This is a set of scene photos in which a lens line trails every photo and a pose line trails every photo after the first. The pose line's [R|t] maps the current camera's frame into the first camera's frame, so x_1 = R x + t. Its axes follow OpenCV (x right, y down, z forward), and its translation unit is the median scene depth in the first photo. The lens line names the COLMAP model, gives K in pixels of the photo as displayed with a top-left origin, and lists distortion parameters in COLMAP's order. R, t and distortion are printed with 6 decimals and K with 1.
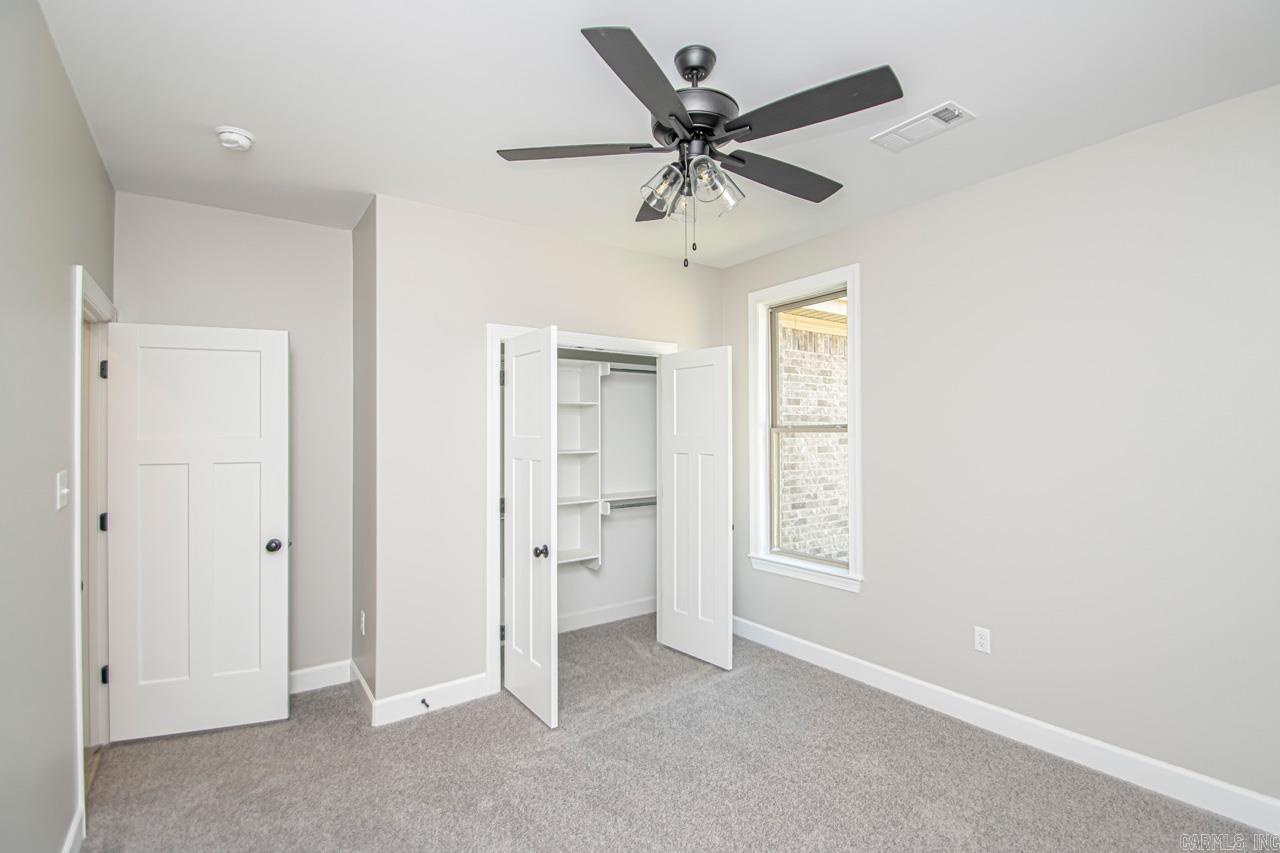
lens RADIAL K [[571.5, 0, 634.5], [0, 571.5, 430.1], [0, 0, 1]] dist [-0.001018, -0.000587]
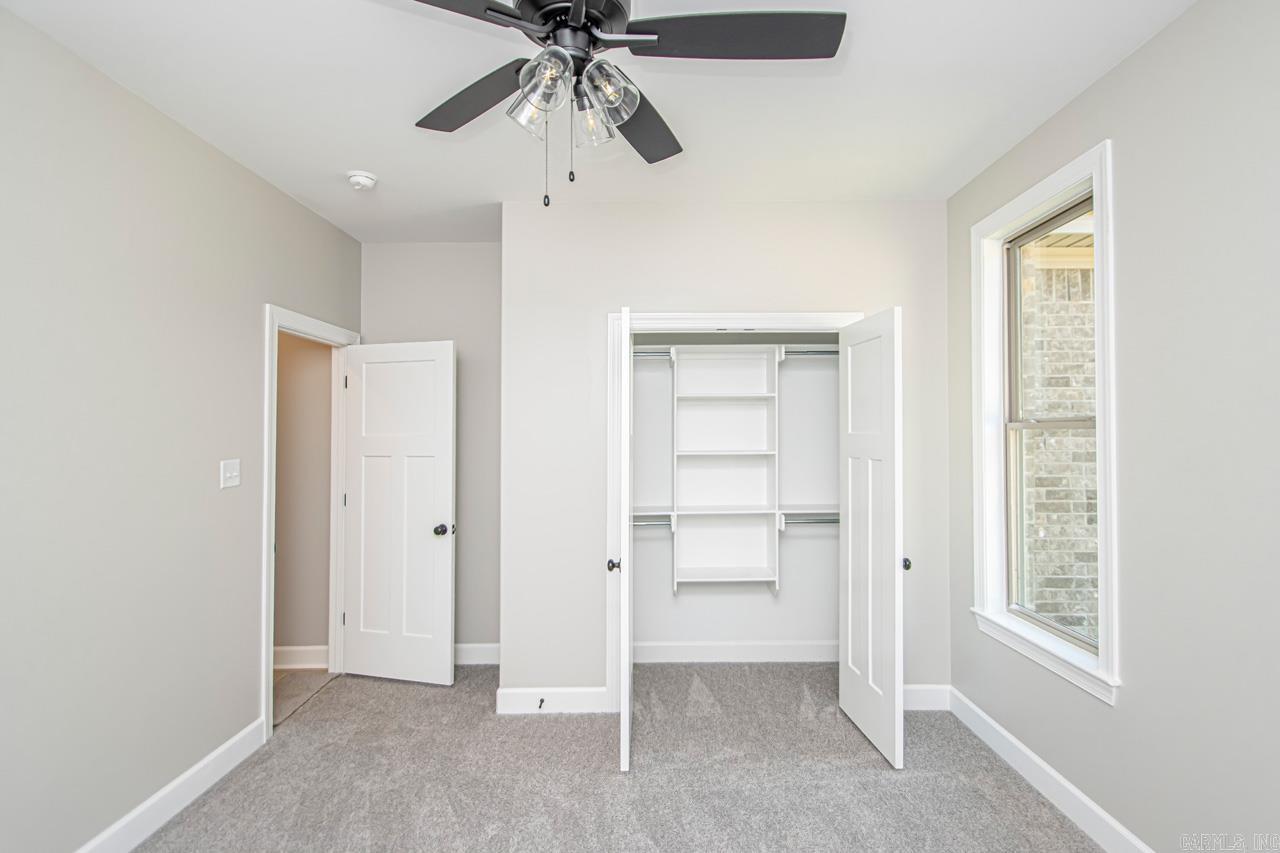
lens RADIAL K [[588.2, 0, 657.2], [0, 588.2, 425.0], [0, 0, 1]] dist [0.003449, -0.000259]
pose [[0.824994, -0.006576, -0.565104, 0.317139], [0.003702, 0.999974, -0.006231, 0.001761], [0.565130, 0.003048, 0.824996, 0.224969]]
